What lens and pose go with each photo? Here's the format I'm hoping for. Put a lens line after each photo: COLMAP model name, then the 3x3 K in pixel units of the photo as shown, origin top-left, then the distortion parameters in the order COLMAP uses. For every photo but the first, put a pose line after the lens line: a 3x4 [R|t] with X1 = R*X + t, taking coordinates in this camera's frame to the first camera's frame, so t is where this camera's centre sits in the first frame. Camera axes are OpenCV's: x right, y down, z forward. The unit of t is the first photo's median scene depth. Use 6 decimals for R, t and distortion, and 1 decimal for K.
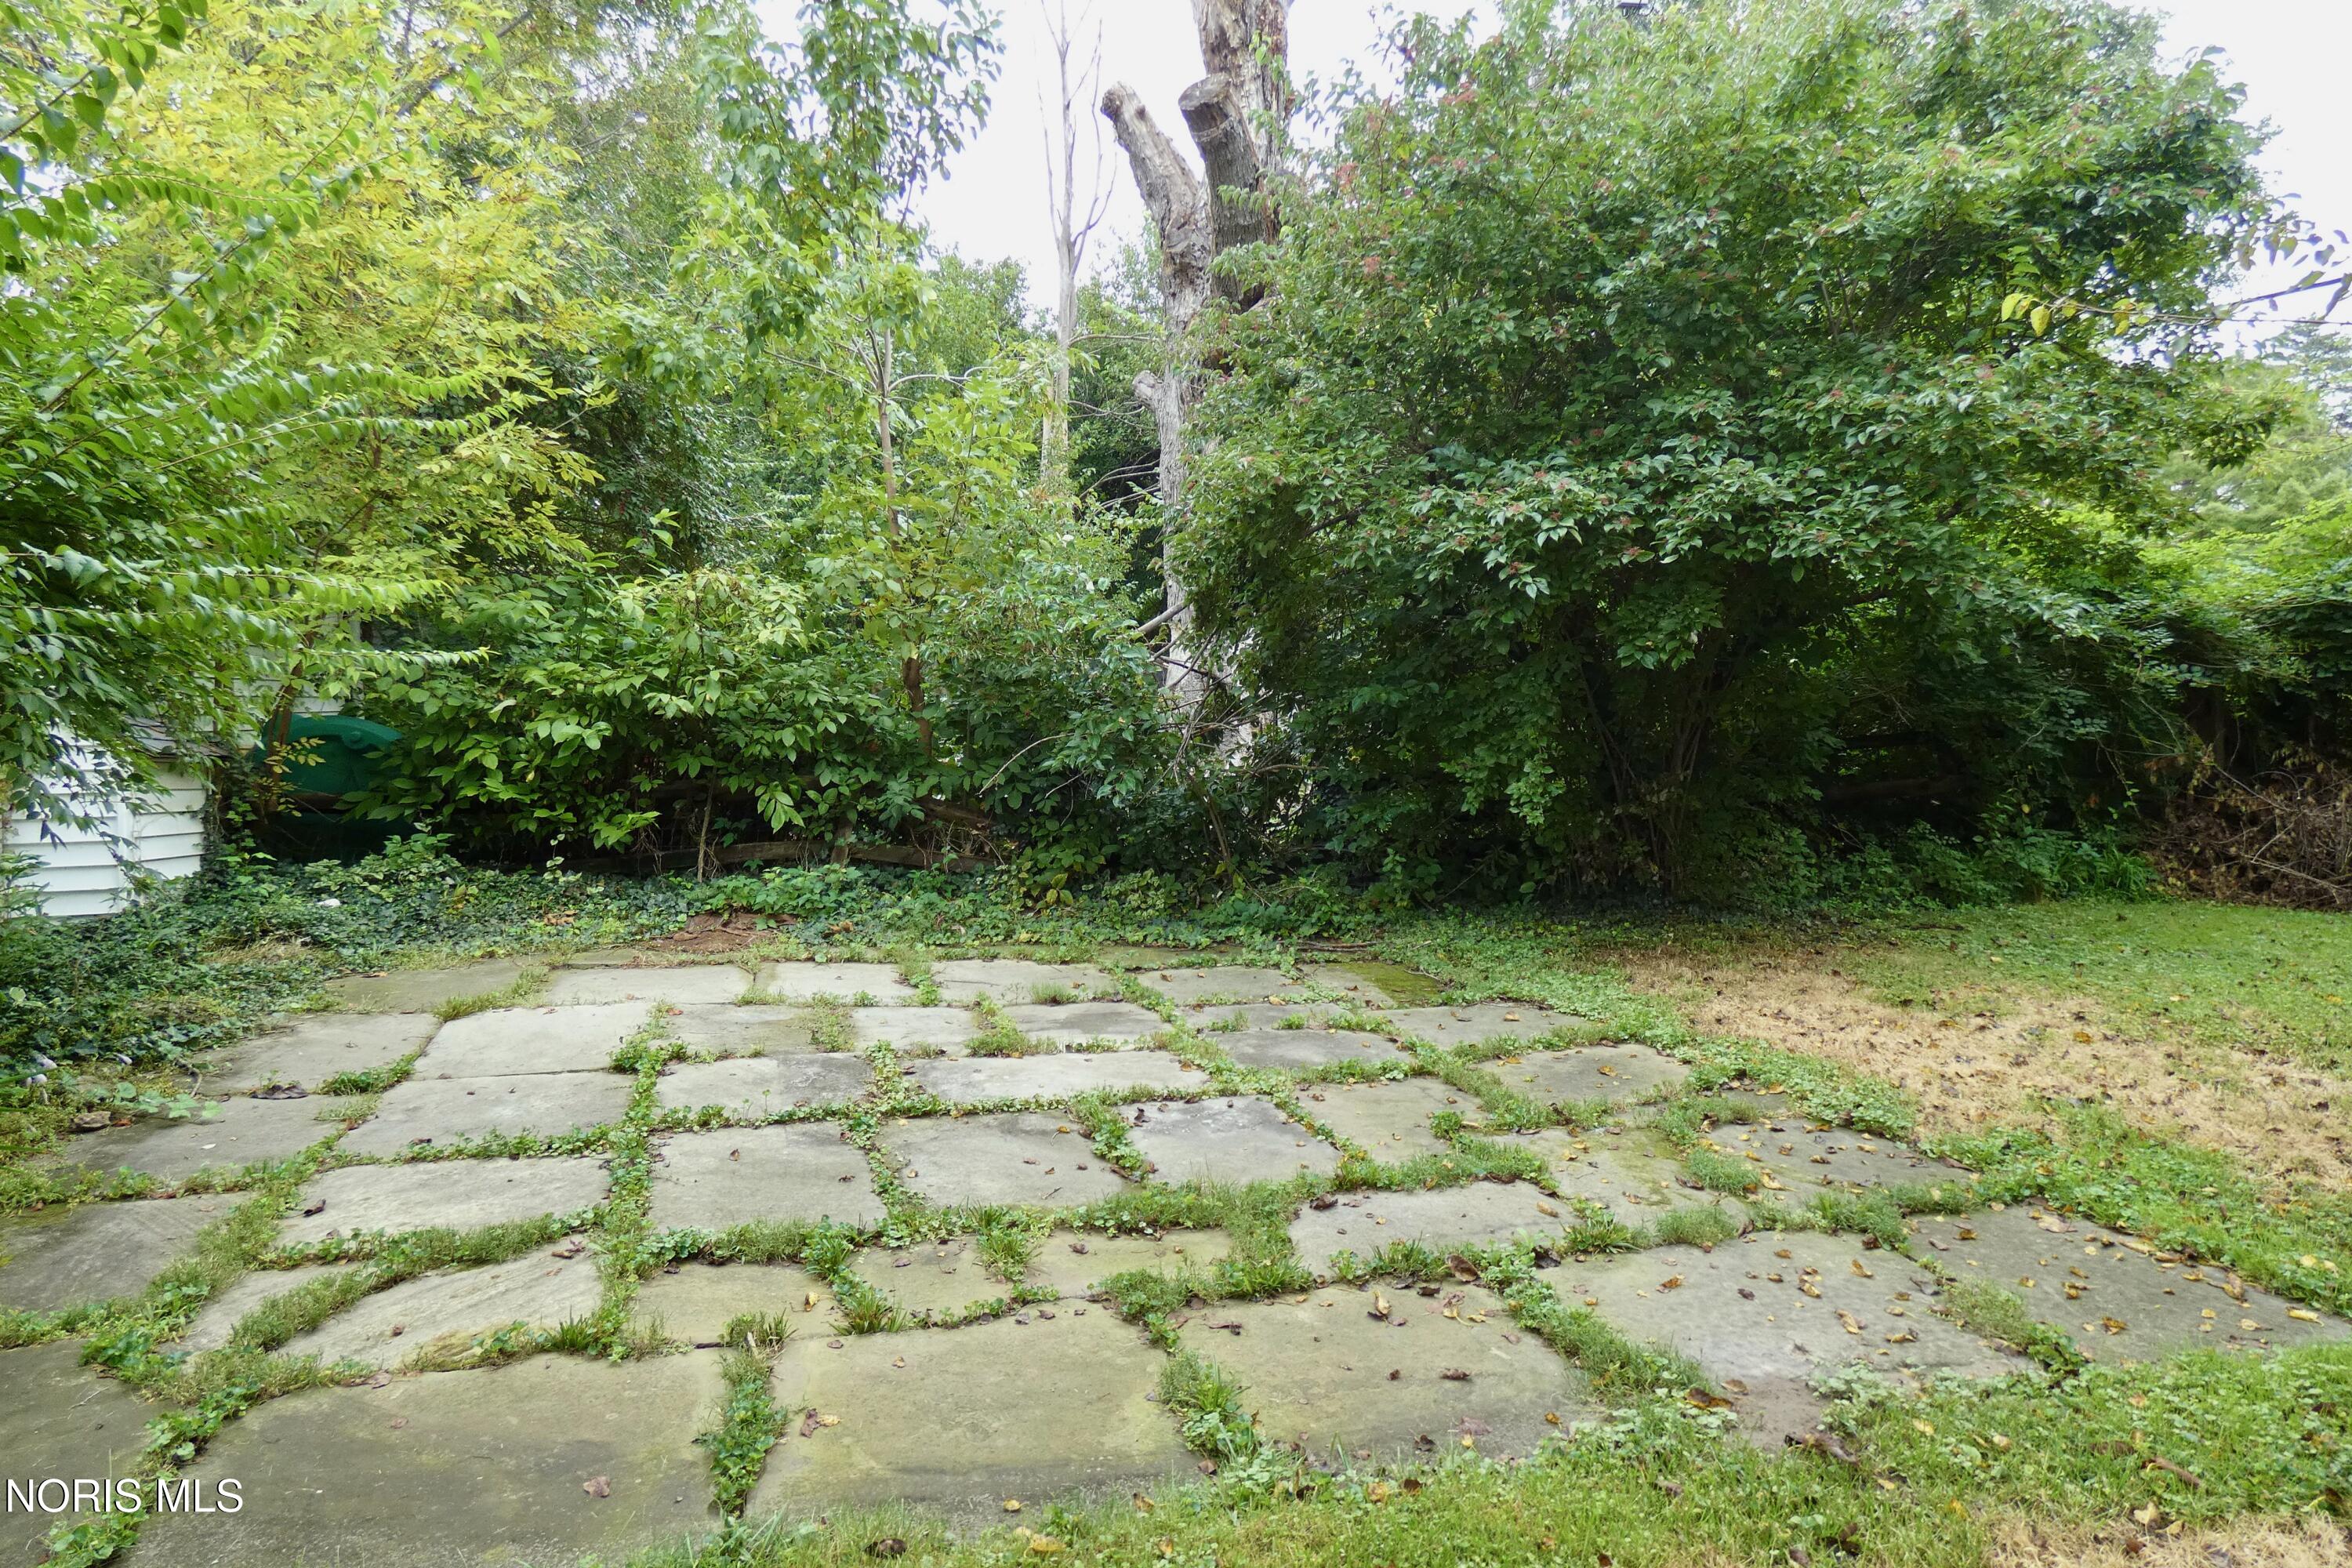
lens RADIAL K [[1518.2, 0, 1176.0], [0, 1518.2, 784.0], [0, 0, 1]] dist [-0.012277, 0.007307]
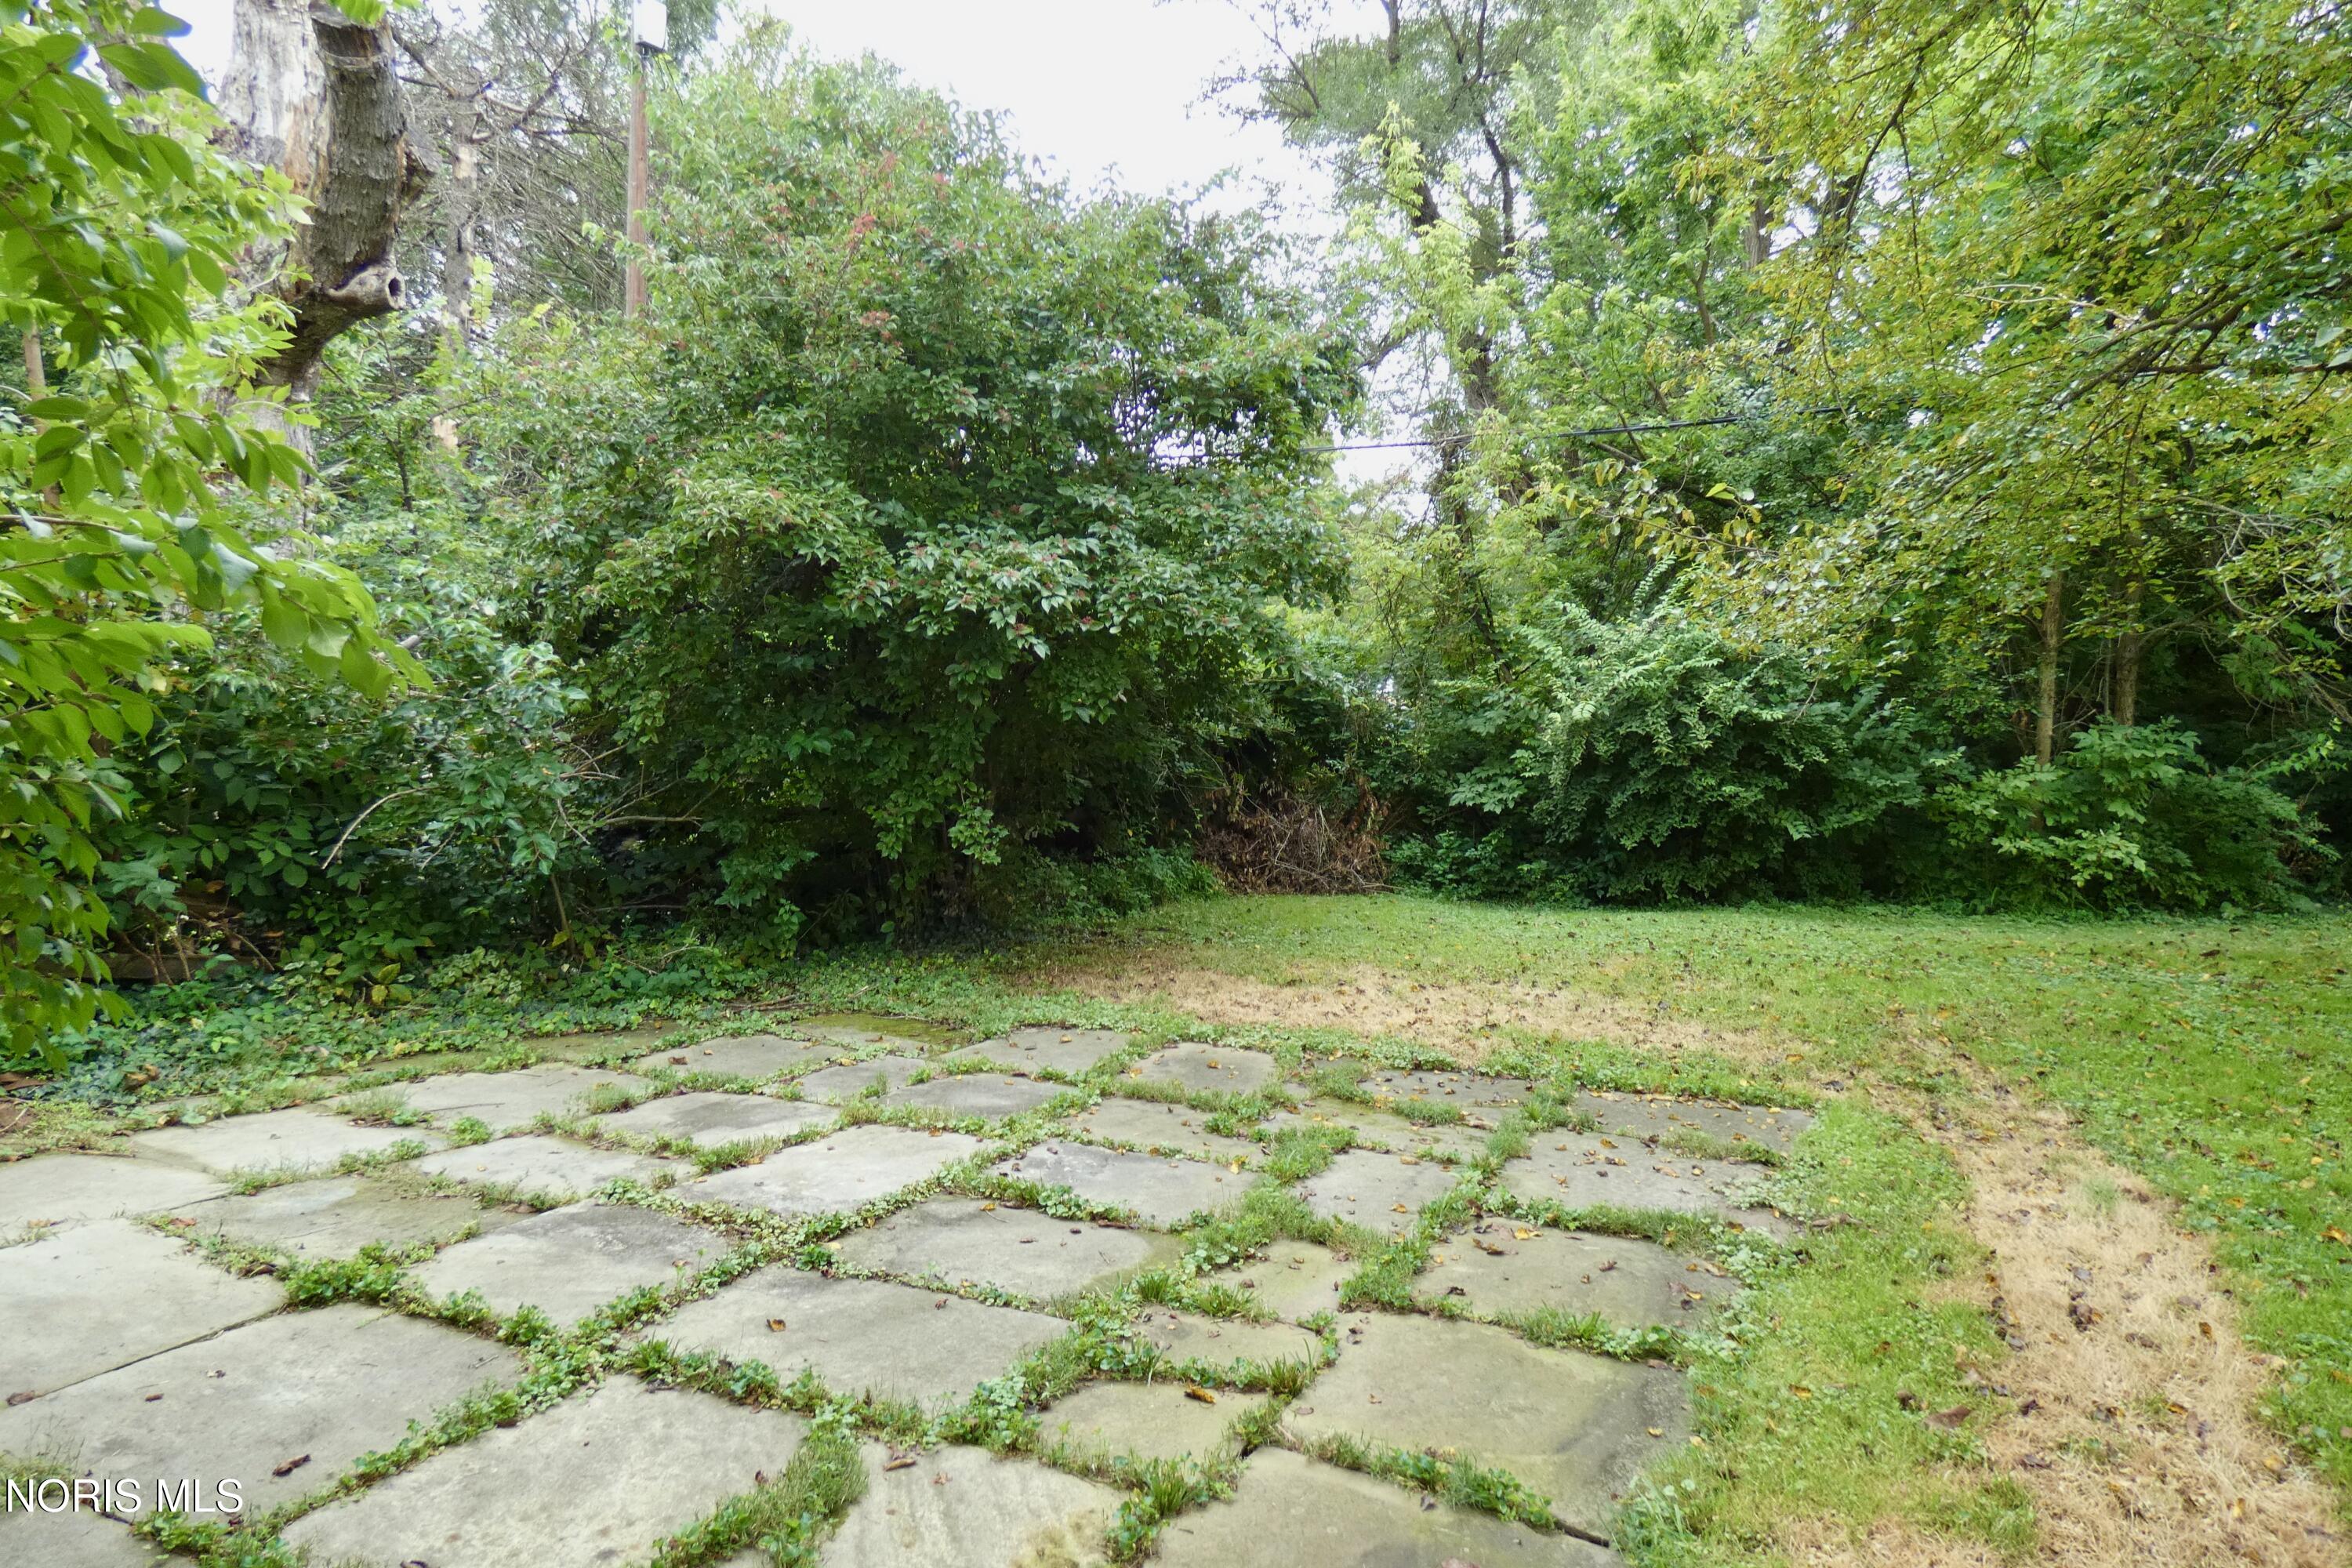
lens RADIAL K [[1518.2, 0, 1176.0], [0, 1518.2, 784.0], [0, 0, 1]] dist [-0.012277, 0.007307]
pose [[0.634371, -0.016175, 0.772860, -0.538726], [0.035627, 0.999330, -0.008329, -0.017620], [-0.772207, 0.032819, 0.634522, 0.219662]]
